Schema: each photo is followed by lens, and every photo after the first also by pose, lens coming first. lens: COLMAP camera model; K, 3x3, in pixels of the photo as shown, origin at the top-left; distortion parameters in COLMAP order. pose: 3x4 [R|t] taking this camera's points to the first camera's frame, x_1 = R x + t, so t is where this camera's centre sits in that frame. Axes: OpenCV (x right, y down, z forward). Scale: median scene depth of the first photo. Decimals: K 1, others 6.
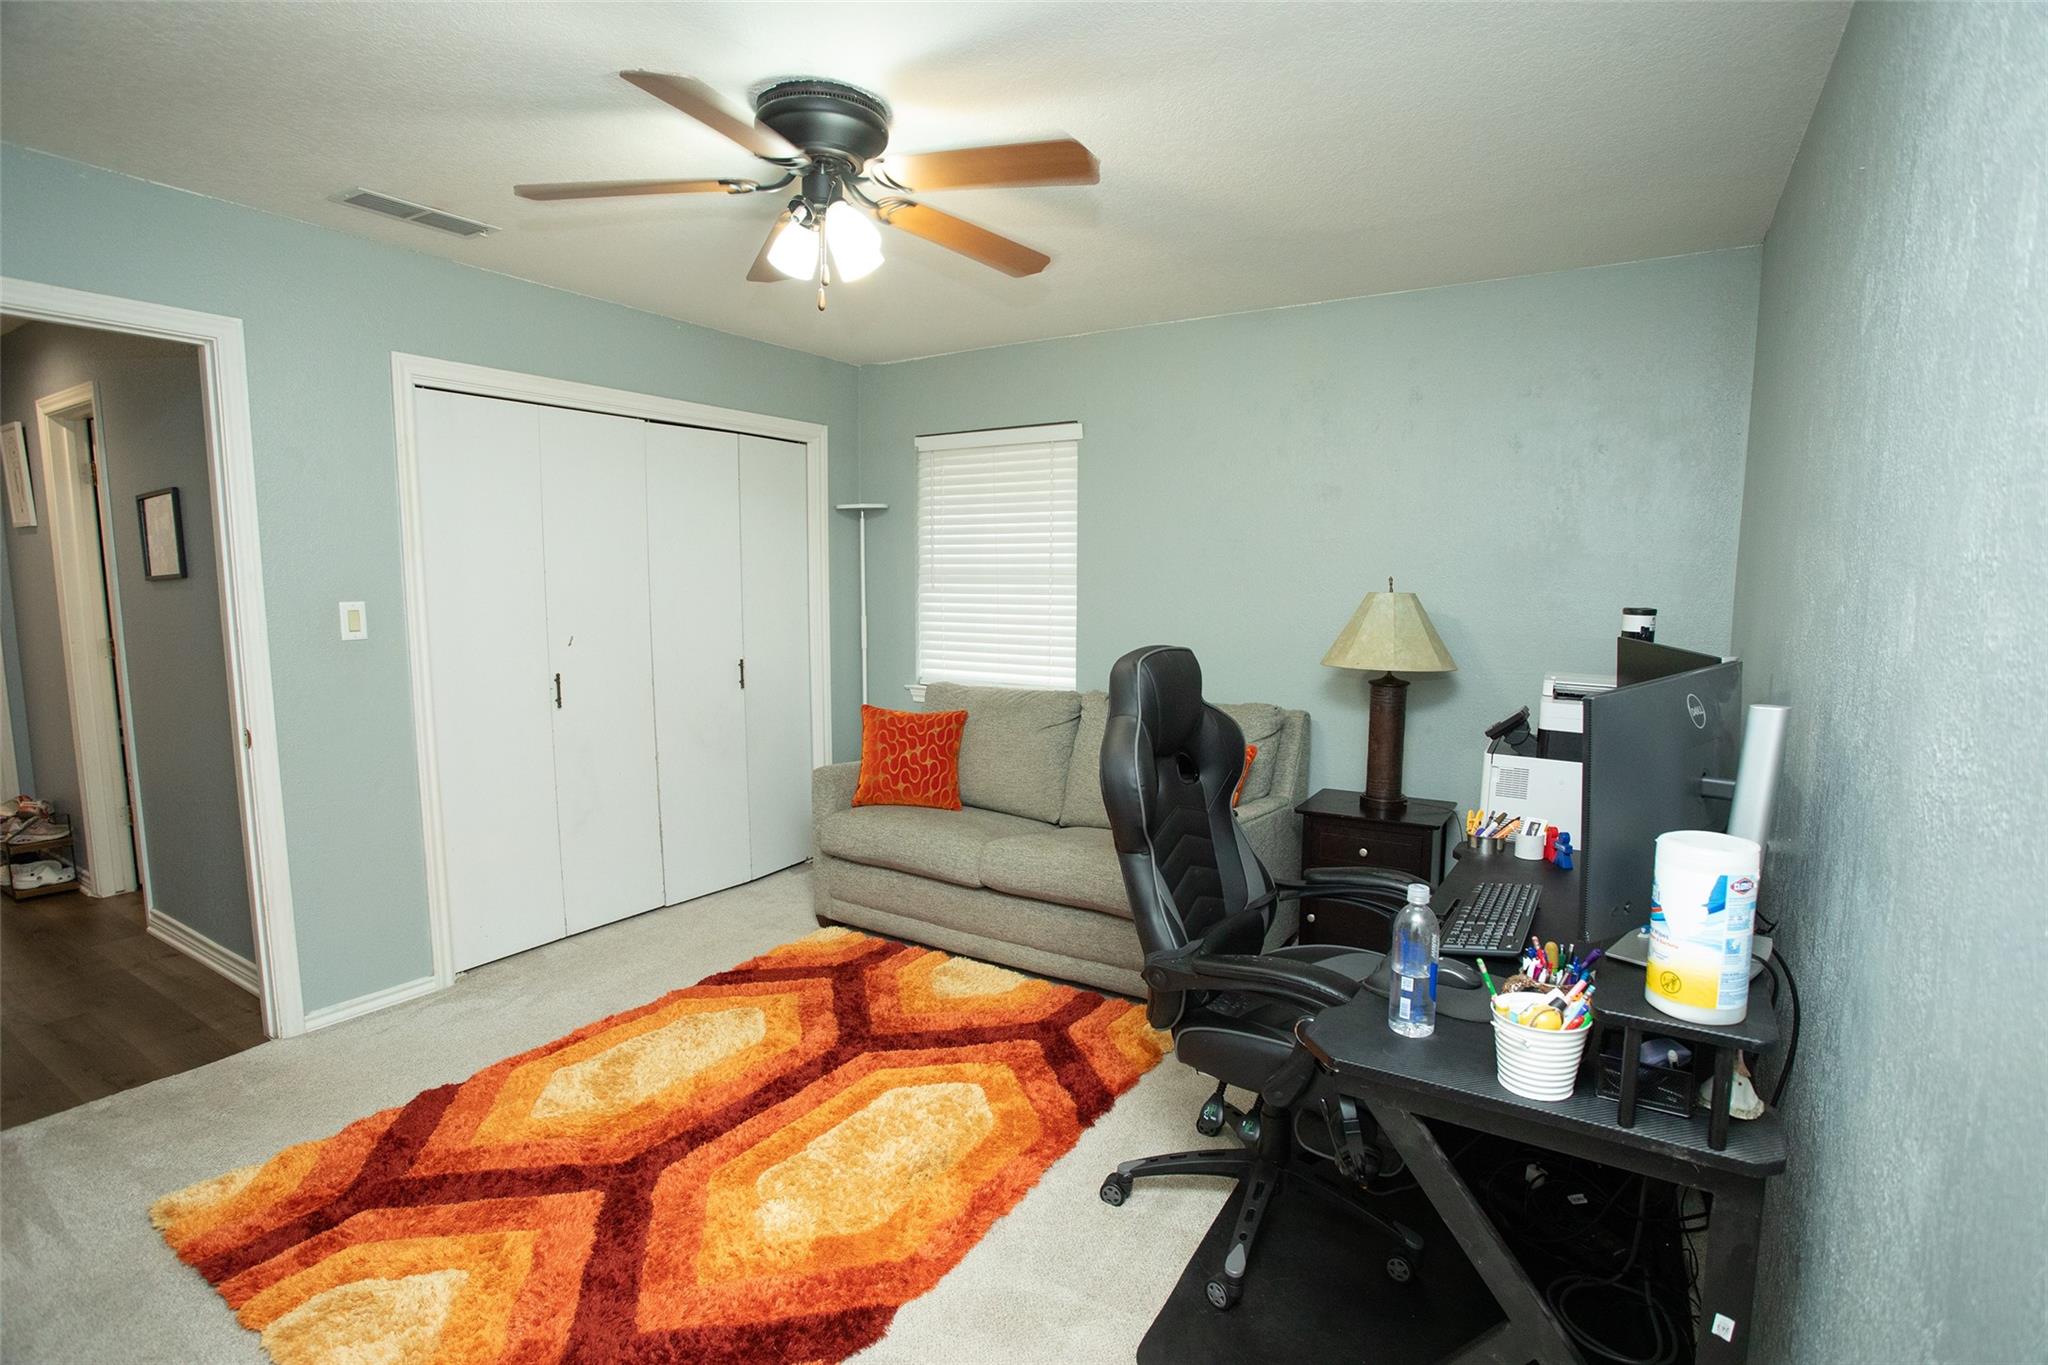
lens RADIAL K [[992.9, 0, 1027.0], [0, 992.9, 682.9], [0, 0, 1]] dist [-0.065493, 0.026233]
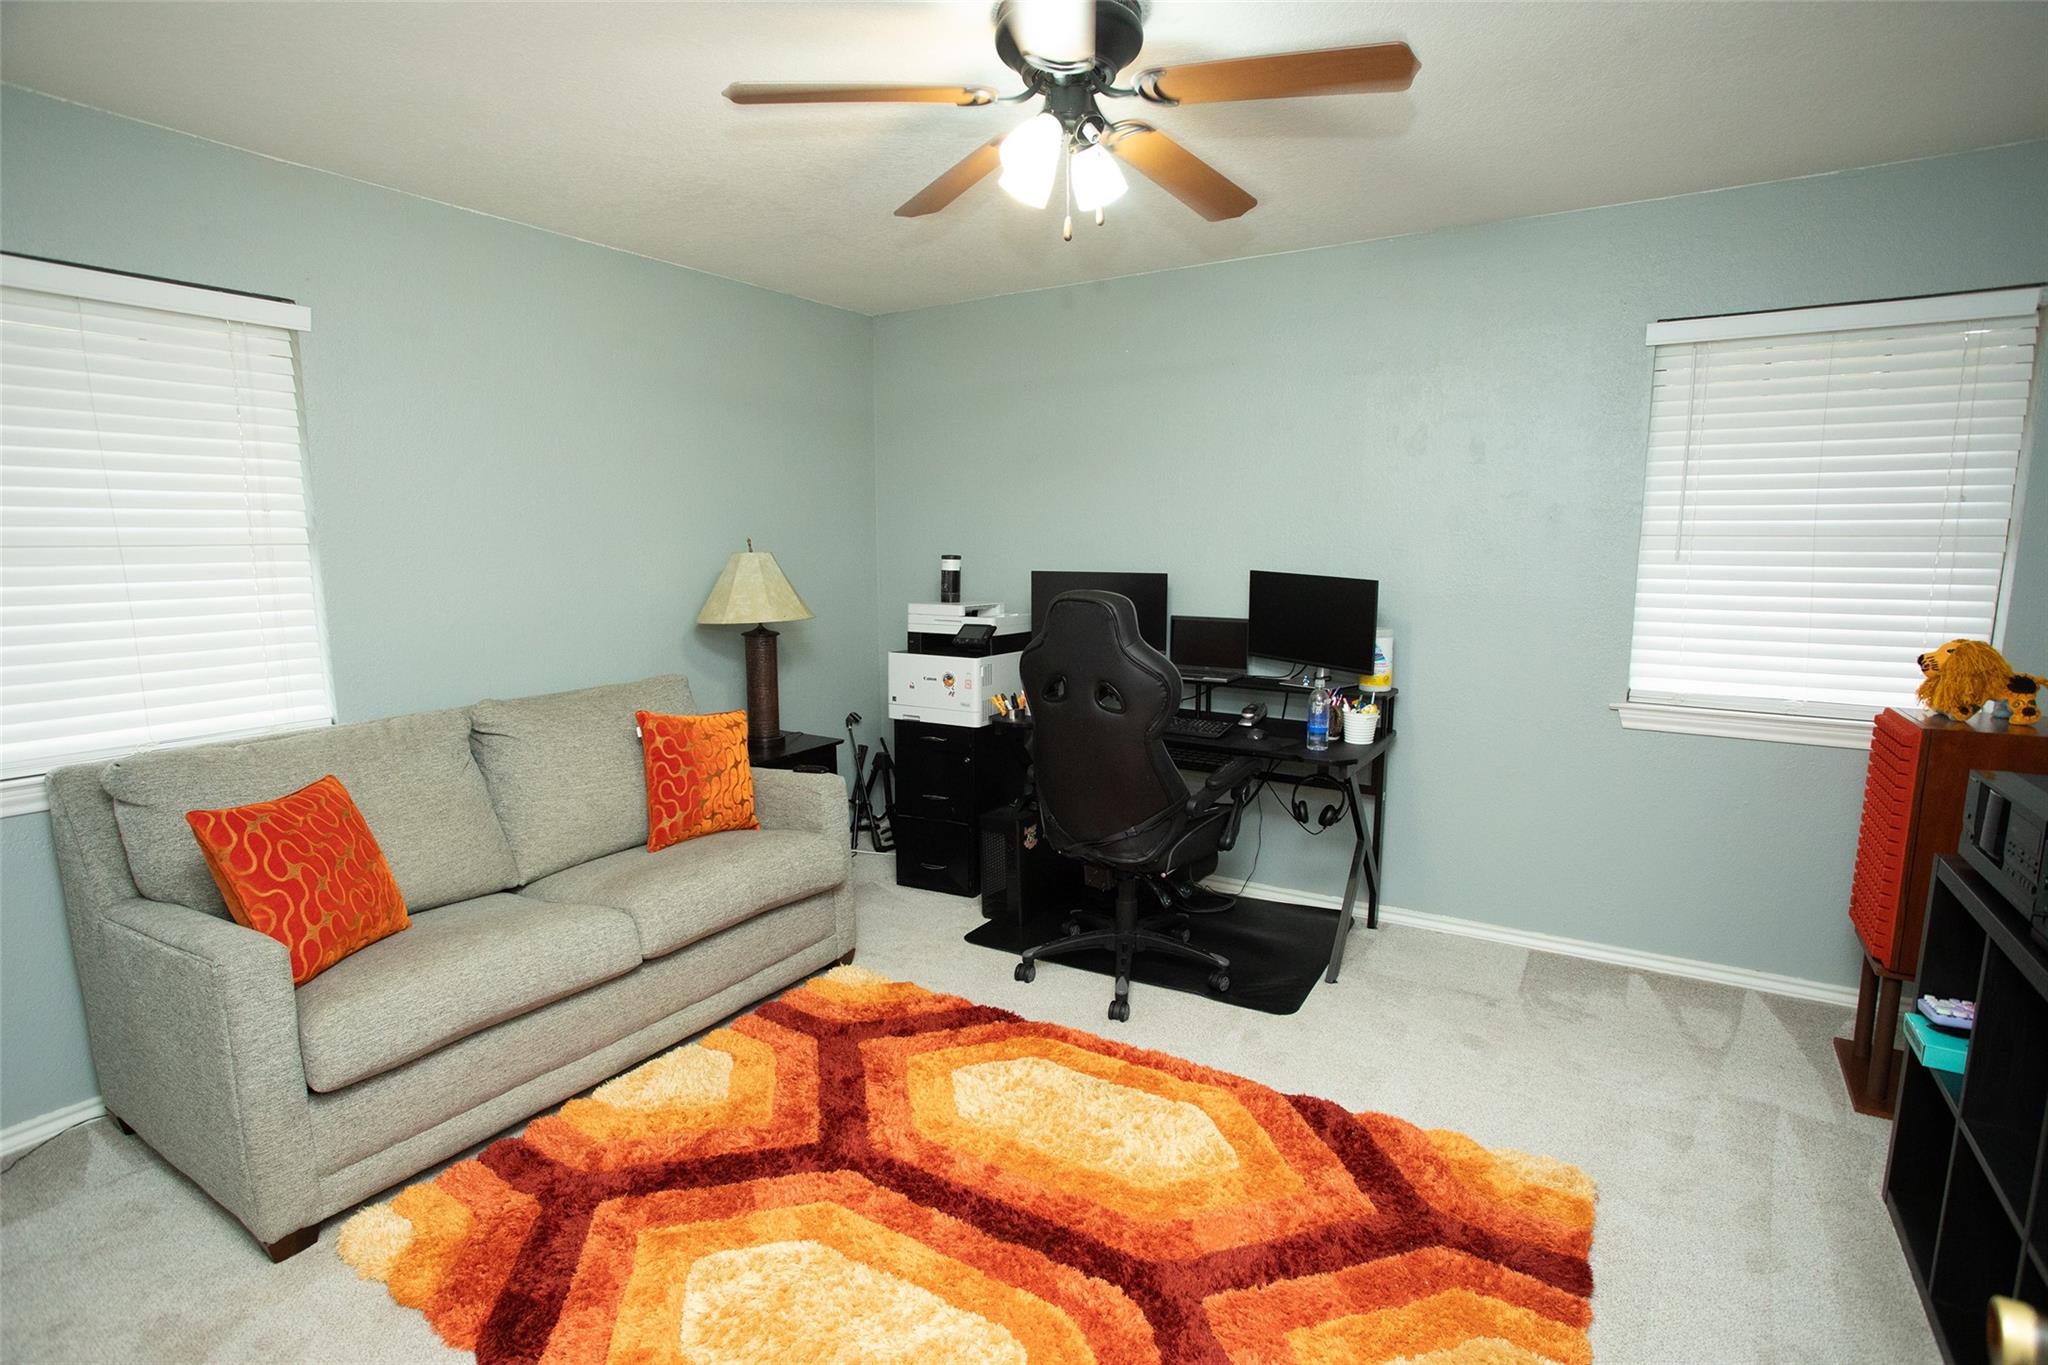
lens RADIAL K [[992.9, 0, 1029.1], [0, 992.9, 687.5], [0, 0, 1]] dist [-0.065493, 0.026233]
pose [[-0.005238, -0.147792, 0.989005, -0.735337], [0.119924, 0.981787, 0.147349, -0.067584], [-0.992769, 0.119378, 0.012581, 0.681852]]
